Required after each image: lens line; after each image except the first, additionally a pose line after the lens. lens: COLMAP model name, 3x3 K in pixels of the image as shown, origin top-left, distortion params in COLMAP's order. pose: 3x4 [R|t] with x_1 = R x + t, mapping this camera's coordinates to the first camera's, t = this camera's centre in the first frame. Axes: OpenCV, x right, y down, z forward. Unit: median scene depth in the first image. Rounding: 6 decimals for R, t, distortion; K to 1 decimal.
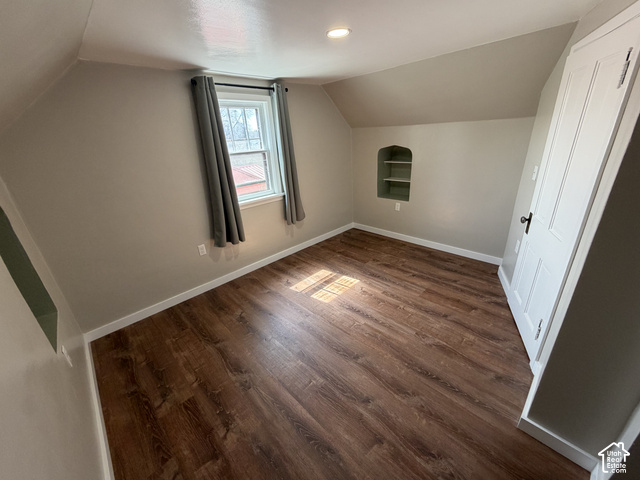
lens RADIAL K [[255.3, 0, 320.7], [0, 255.3, 238.3], [0, 0, 1]] dist [-0.000044, 0.000601]
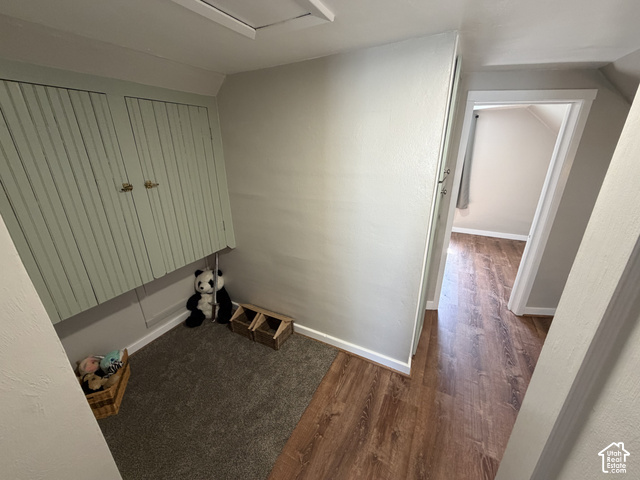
lens RADIAL K [[255.3, 0, 320.5], [0, 255.3, 240.1], [0, 0, 1]] dist [-0.000044, 0.000601]
pose [[0.304755, 0.381549, -0.872665, 0.449129], [-0.365137, 0.893048, 0.262946, -0.002968], [0.879659, 0.238509, 0.411478, -0.087076]]
